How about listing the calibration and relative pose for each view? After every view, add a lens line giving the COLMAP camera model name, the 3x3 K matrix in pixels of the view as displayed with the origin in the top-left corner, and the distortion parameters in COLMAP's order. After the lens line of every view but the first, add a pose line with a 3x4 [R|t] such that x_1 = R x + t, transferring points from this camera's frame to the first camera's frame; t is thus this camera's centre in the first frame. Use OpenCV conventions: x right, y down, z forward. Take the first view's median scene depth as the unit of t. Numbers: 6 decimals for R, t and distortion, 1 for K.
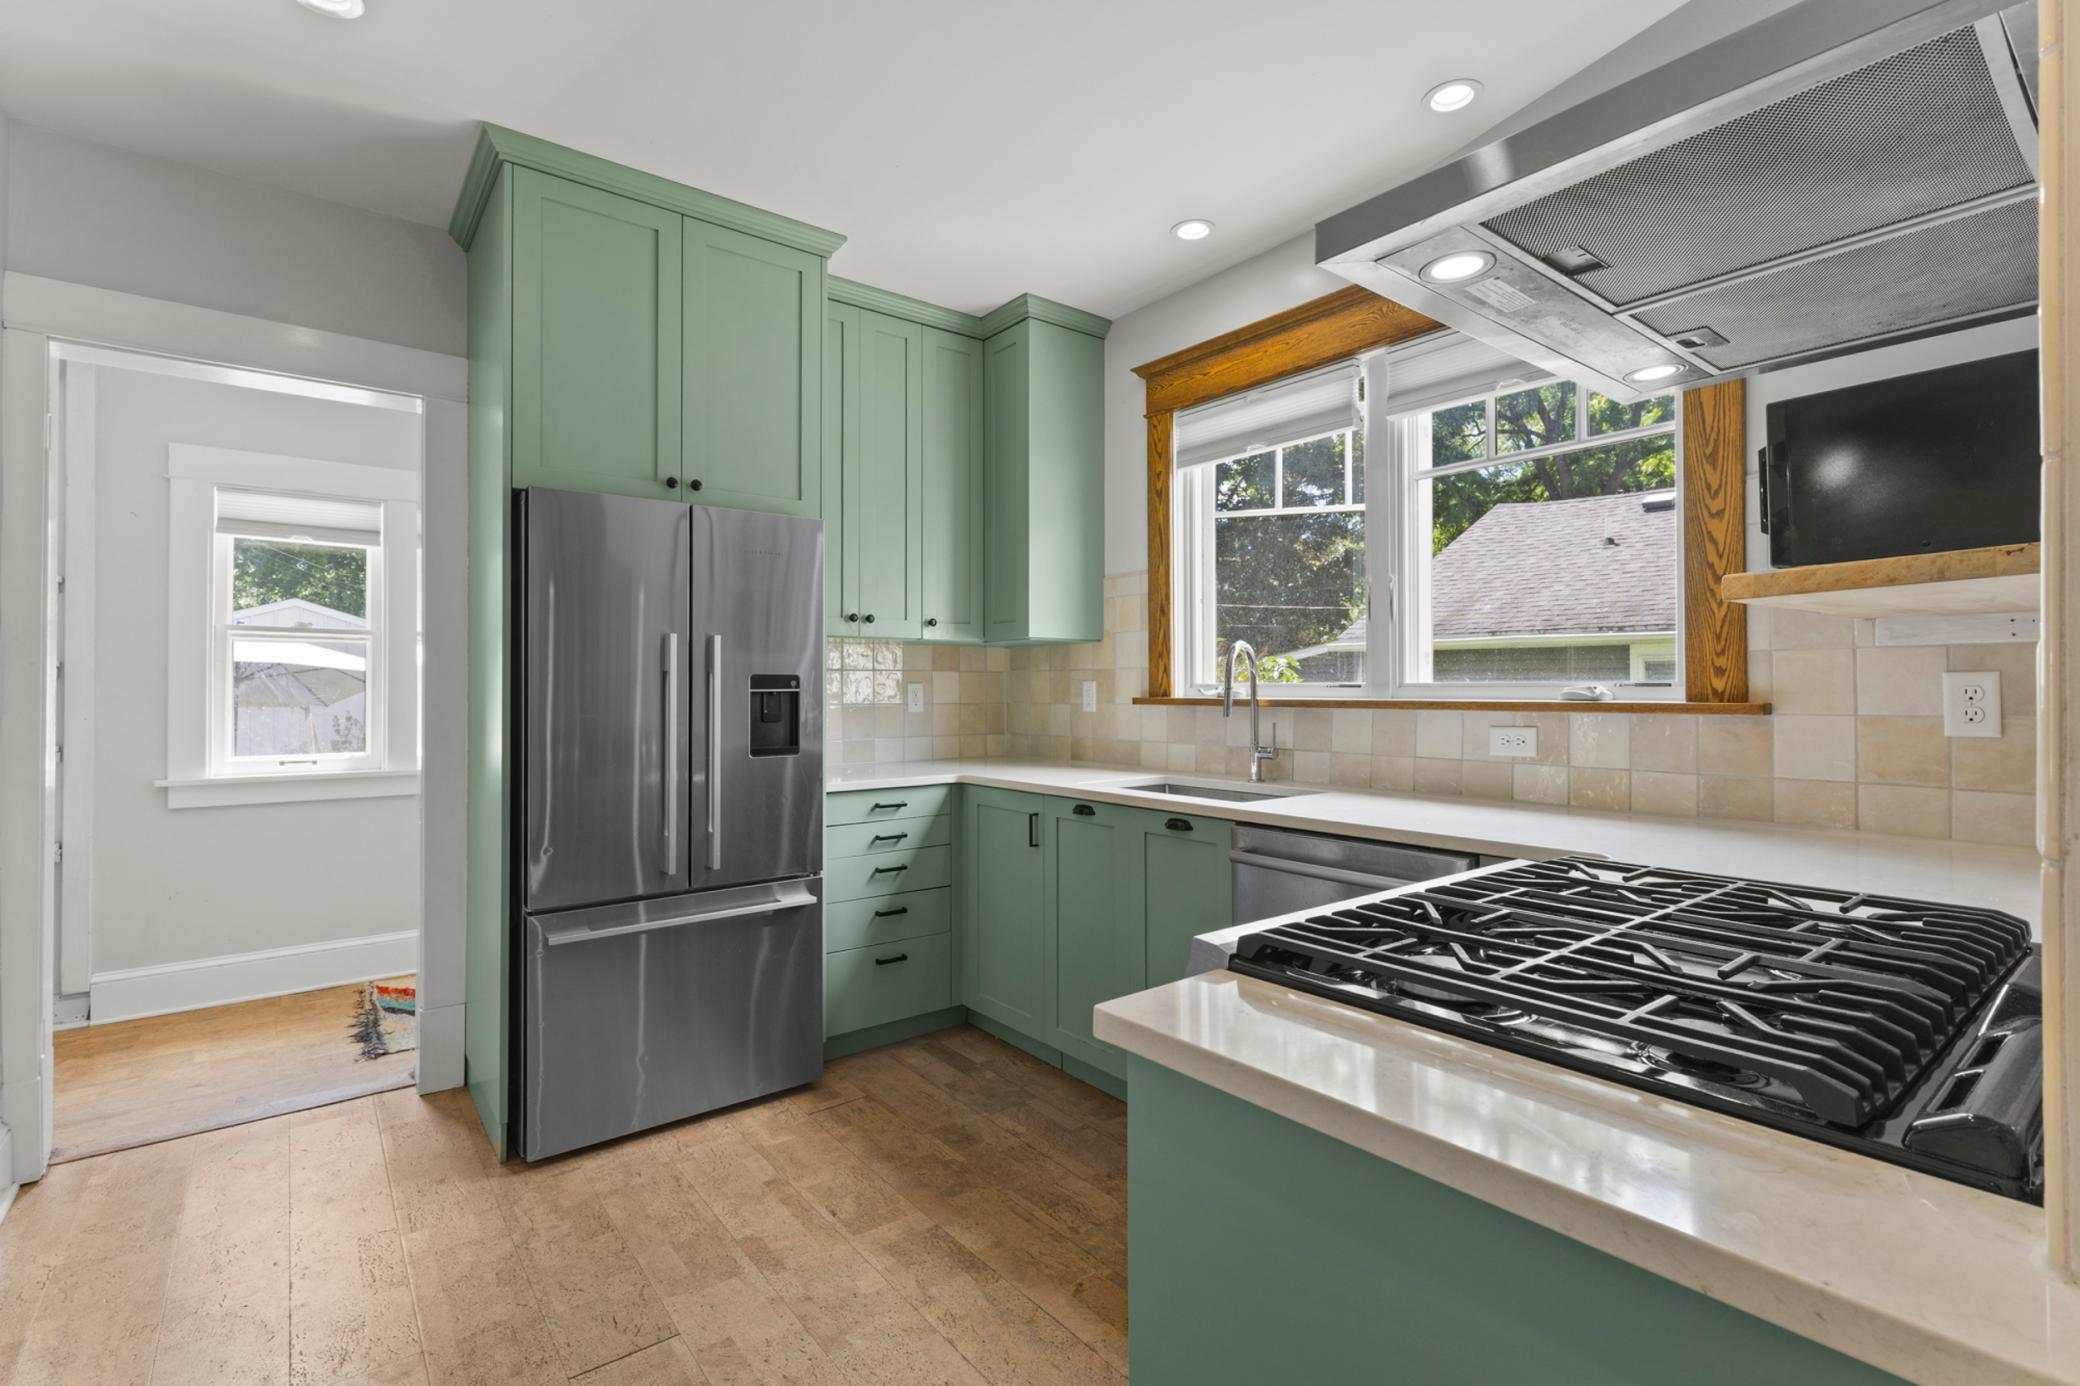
lens RADIAL K [[951.3, 0, 1035.5], [0, 951.3, 678.9], [0, 0, 1]] dist [0.000702, 0.000096]
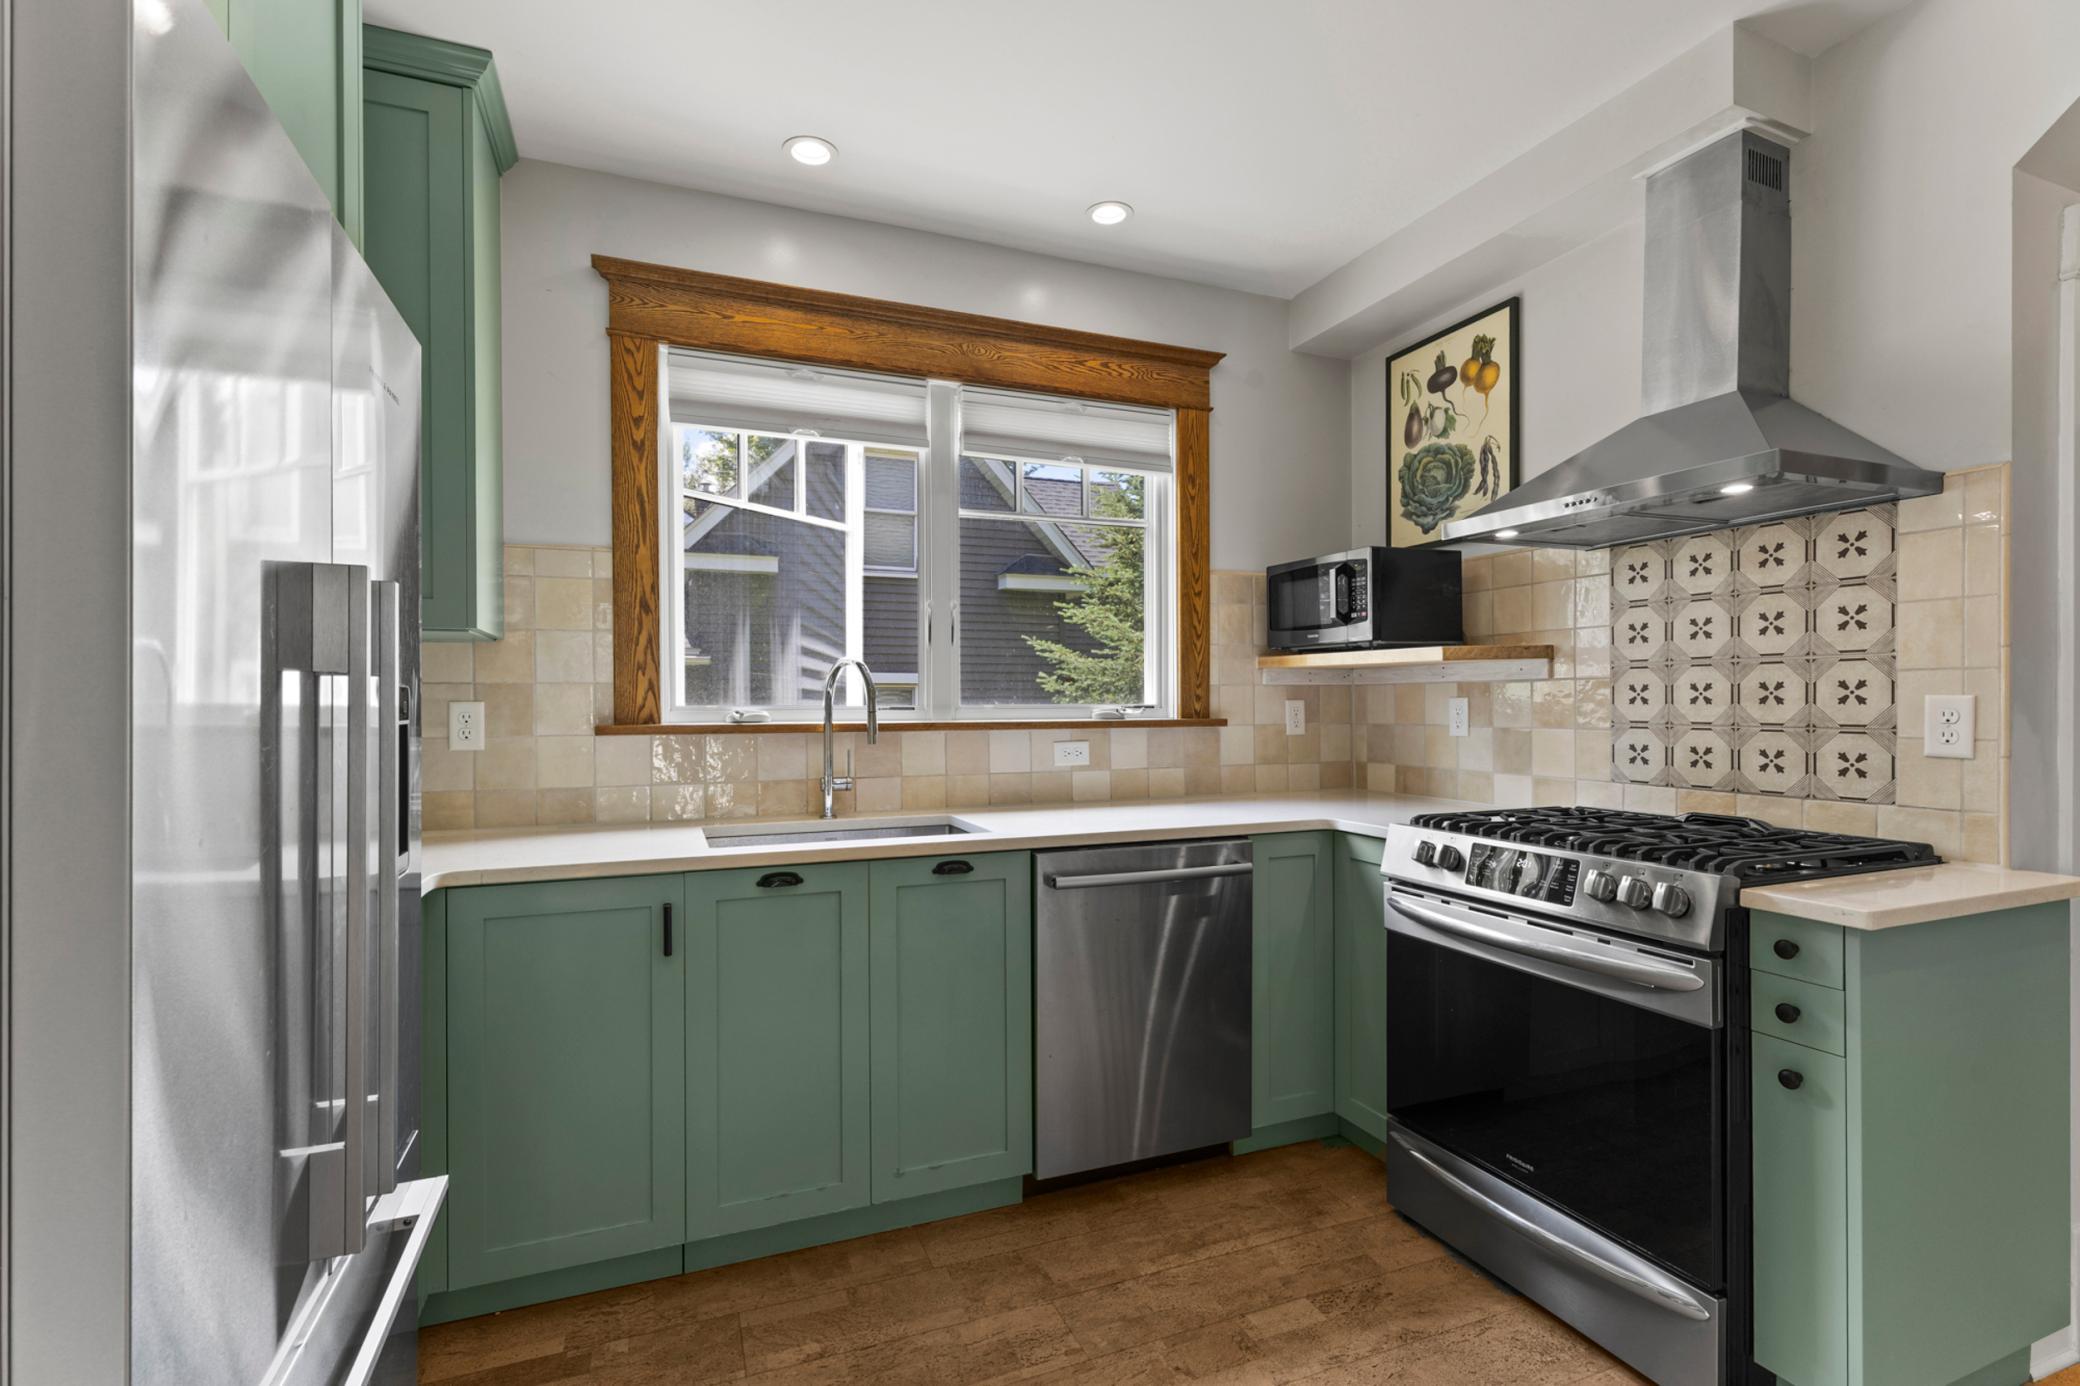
lens RADIAL K [[951.3, 0, 1036.0], [0, 951.3, 705.6], [0, 0, 1]] dist [0.000702, 0.000096]
pose [[0.277933, -0.003068, 0.960596, -0.600182], [-0.007439, 0.999958, 0.005346, -0.001632], [-0.960572, -0.008632, 0.277899, 0.615103]]
